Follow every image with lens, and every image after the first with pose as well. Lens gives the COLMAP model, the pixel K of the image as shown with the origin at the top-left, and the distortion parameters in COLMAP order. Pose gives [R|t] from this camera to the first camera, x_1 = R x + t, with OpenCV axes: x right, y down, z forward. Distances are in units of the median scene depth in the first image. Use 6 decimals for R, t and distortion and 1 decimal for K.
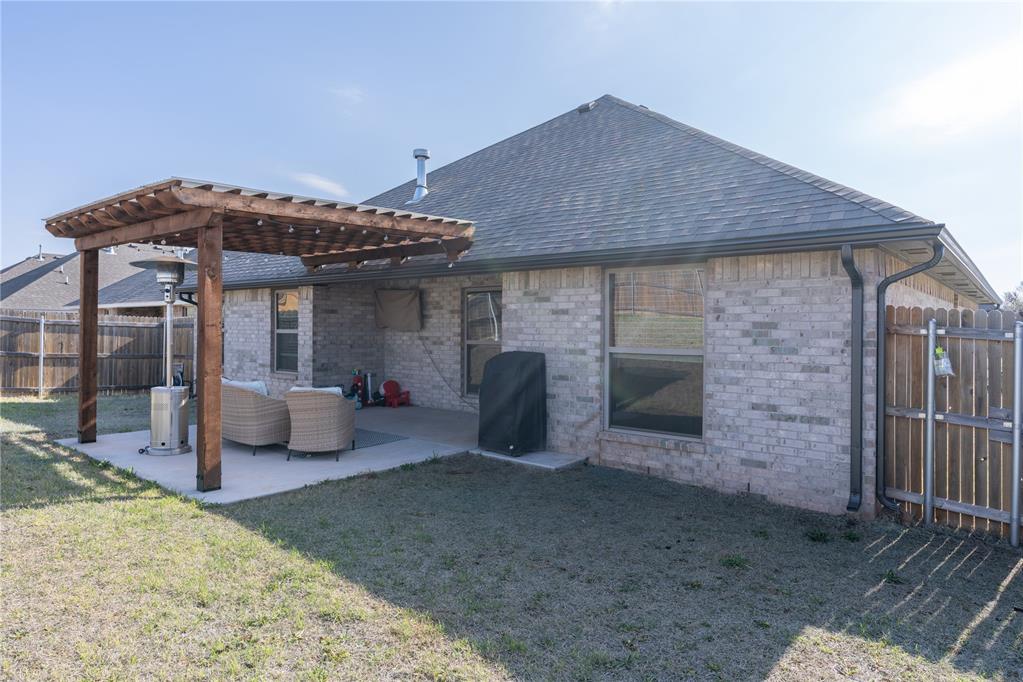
lens RADIAL K [[634.4, 0, 516.8], [0, 634.4, 332.1], [0, 0, 1]] dist [-0.001809, 0.001204]
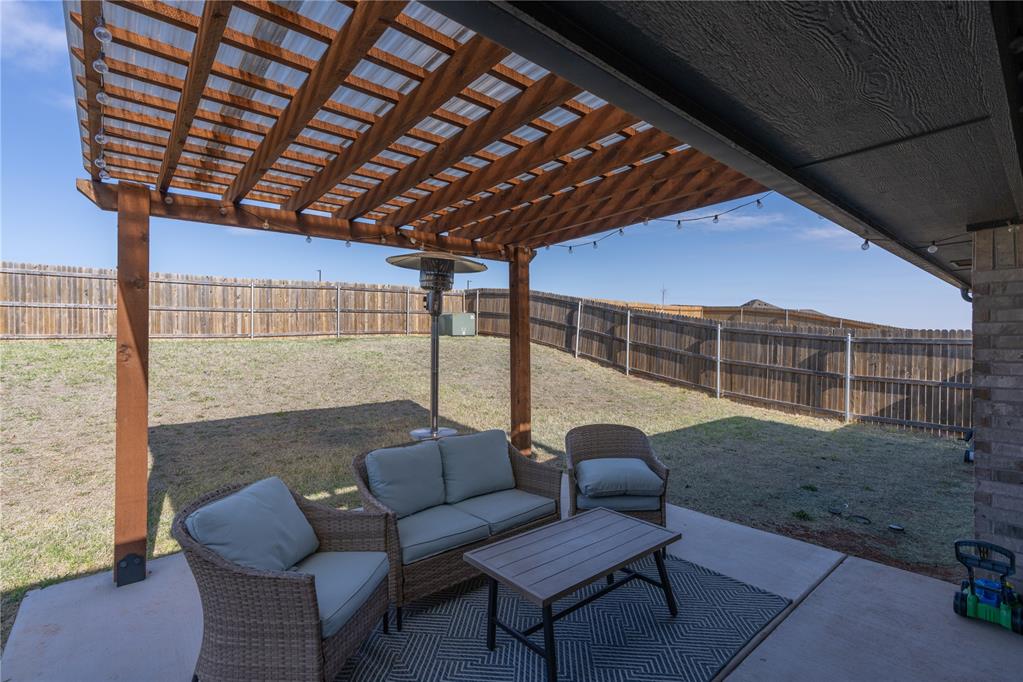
lens RADIAL K [[461.6, 0, 507.1], [0, 461.6, 343.8], [0, 0, 1]] dist [0.003270, 0.000242]
pose [[-0.180975, -0.001822, -0.983486, -0.021211], [-0.005528, 0.999984, -0.000835, -0.013554], [0.983472, 0.005285, -0.180983, 1.177344]]
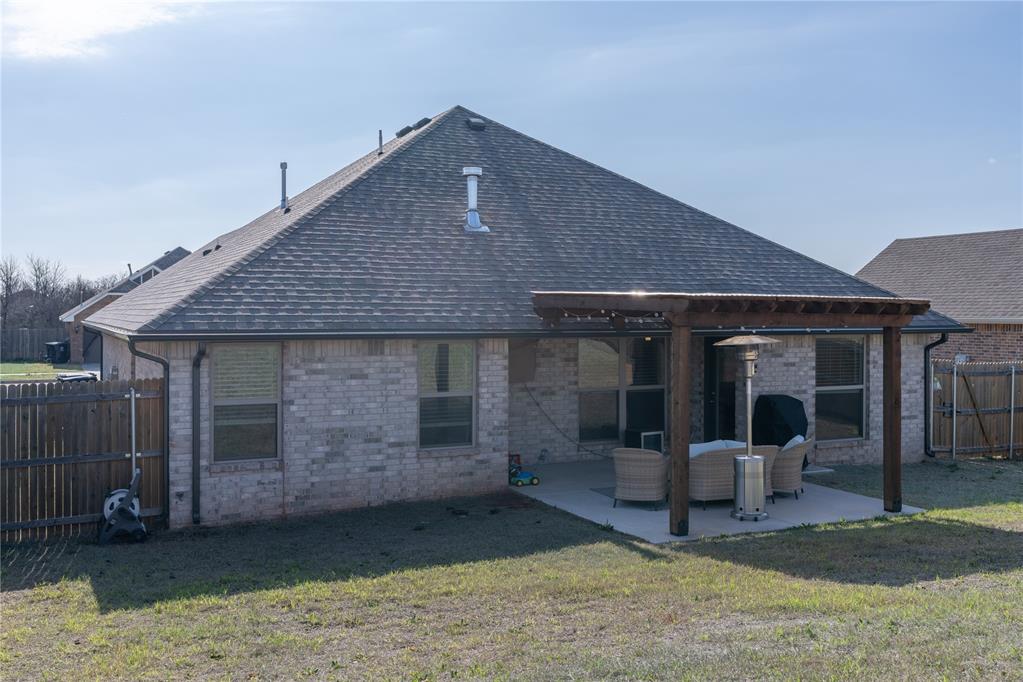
lens RADIAL K [[988.5, 0, 513.7], [0, 988.5, 333.6], [0, 0, 1]] dist [0.009569, 0.000000]
pose [[0.404415, -0.027869, 0.914151, -2.240573], [0.006038, 0.999595, 0.027802, -0.169549], [-0.914556, -0.005724, 0.404419, 0.697818]]
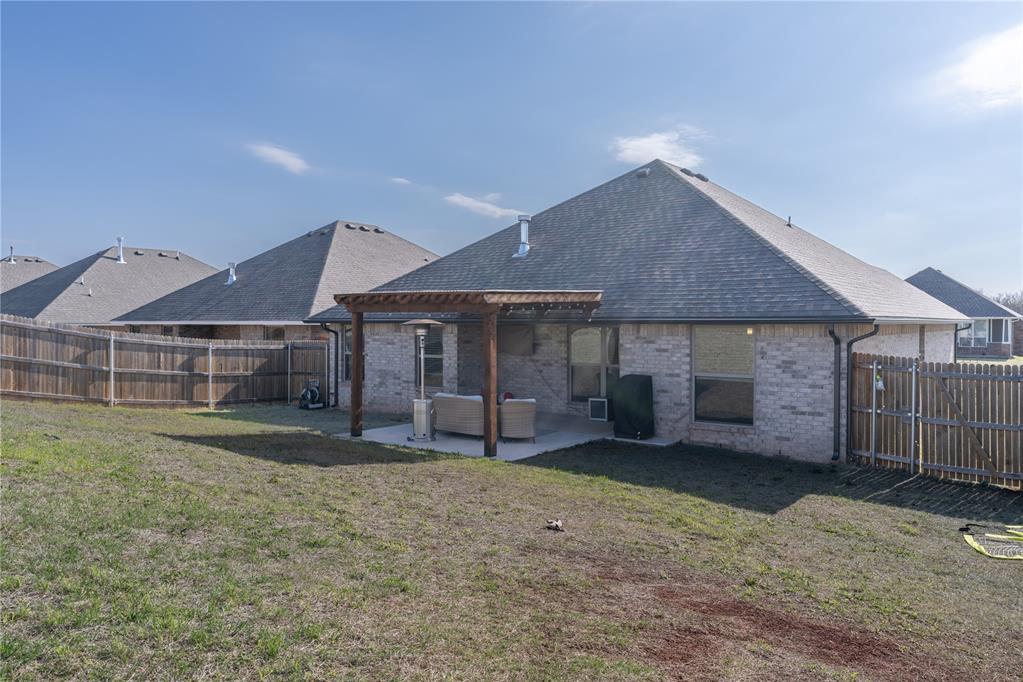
lens RADIAL K [[751.9, 0, 517.5], [0, 751.9, 339.9], [0, 0, 1]] dist [-0.001385, 0.004888]
pose [[0.998899, -0.007457, 0.046315, -0.398339], [0.006674, 0.999833, 0.017029, -0.096269], [-0.046434, -0.016701, 0.998782, -0.914797]]
